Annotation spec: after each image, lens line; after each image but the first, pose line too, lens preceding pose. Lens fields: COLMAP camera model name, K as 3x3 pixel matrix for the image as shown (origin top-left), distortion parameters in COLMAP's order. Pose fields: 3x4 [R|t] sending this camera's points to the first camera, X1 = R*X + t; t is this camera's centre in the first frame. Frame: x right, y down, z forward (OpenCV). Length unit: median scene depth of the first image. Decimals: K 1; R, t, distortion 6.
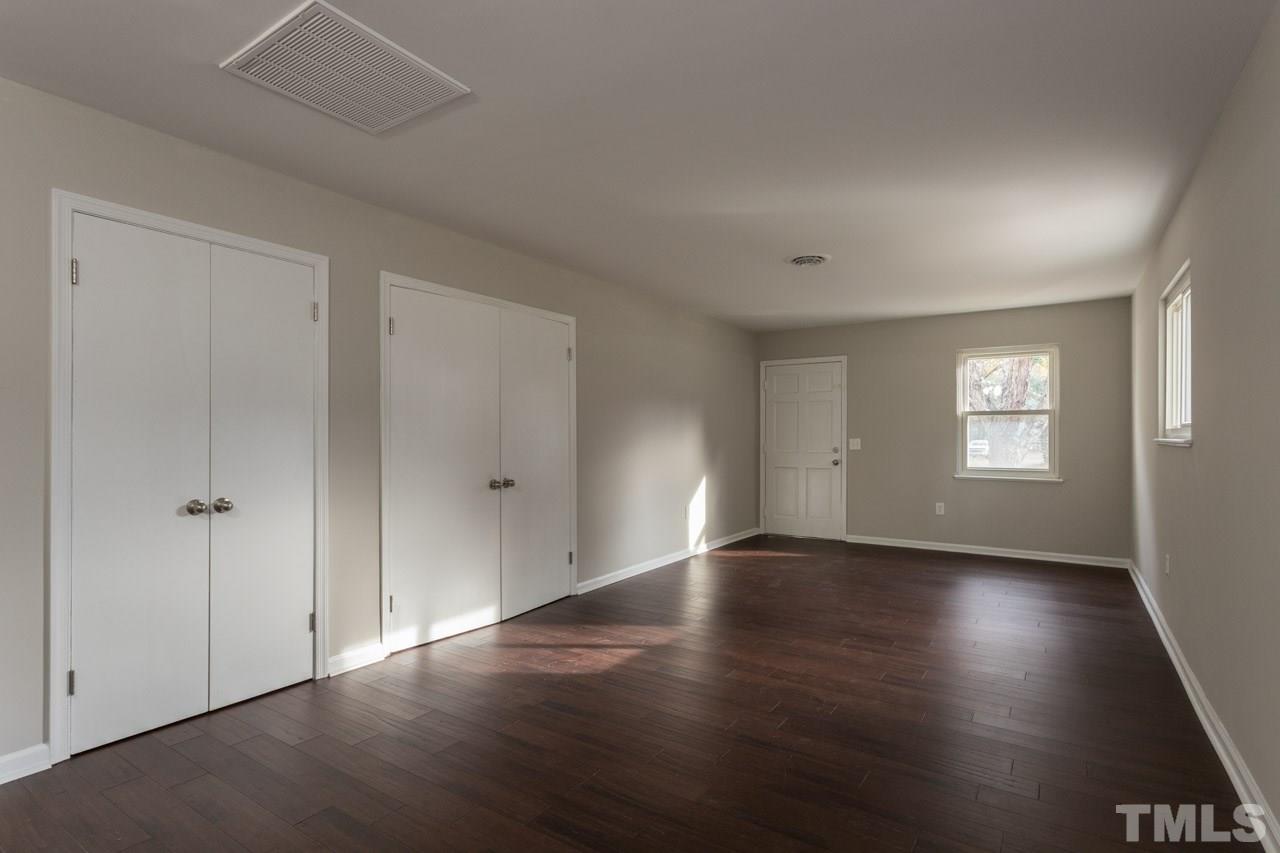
lens RADIAL K [[632.8, 0, 657.1], [0, 632.8, 433.8], [0, 0, 1]] dist [-0.001278, 0.000535]
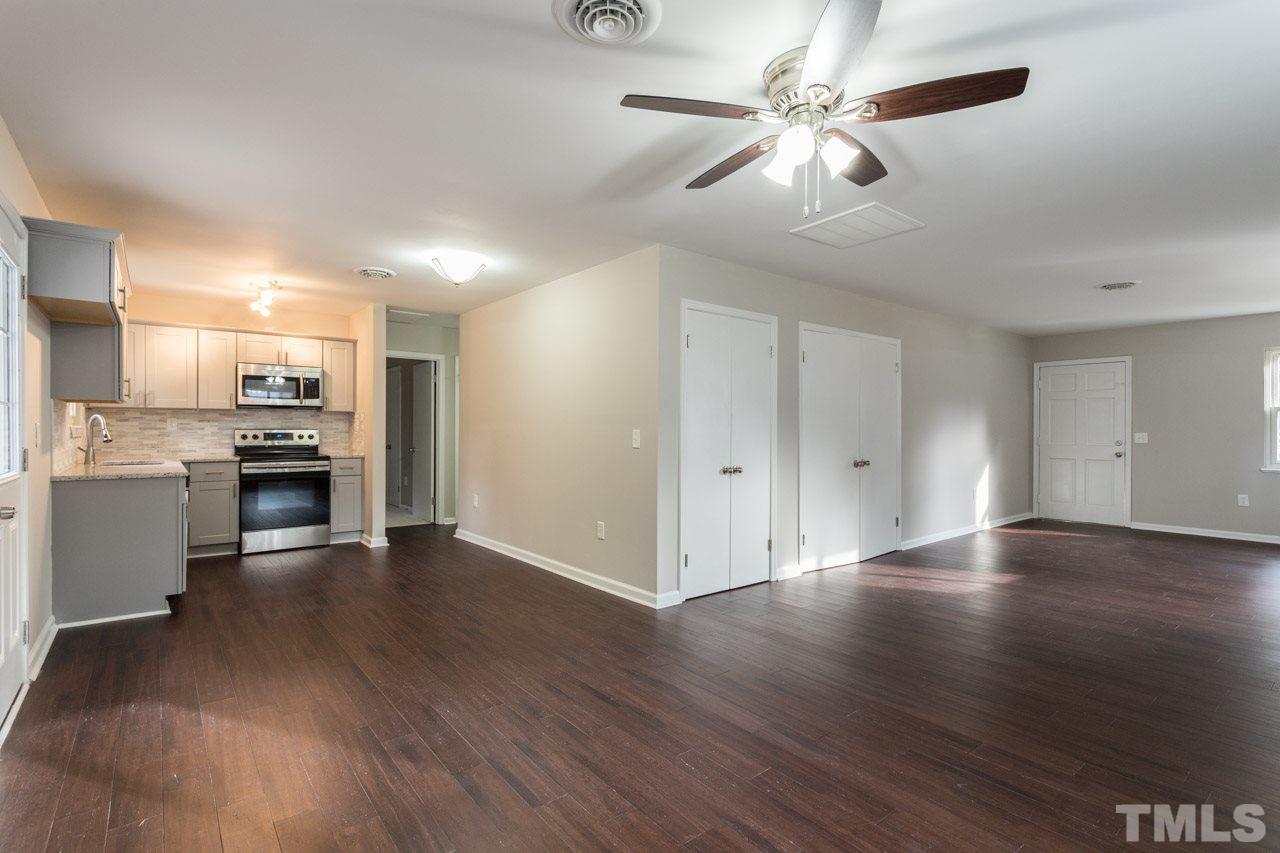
lens RADIAL K [[607.7, 0, 640.0], [0, 607.7, 426.5], [0, 0, 1]] dist [-0.000334, 0.000794]
pose [[0.946614, 0.002607, -0.322359, -0.233572], [-0.002528, 0.999997, 0.000664, -0.002539], [0.322359, 0.000187, 0.946617, -0.369050]]
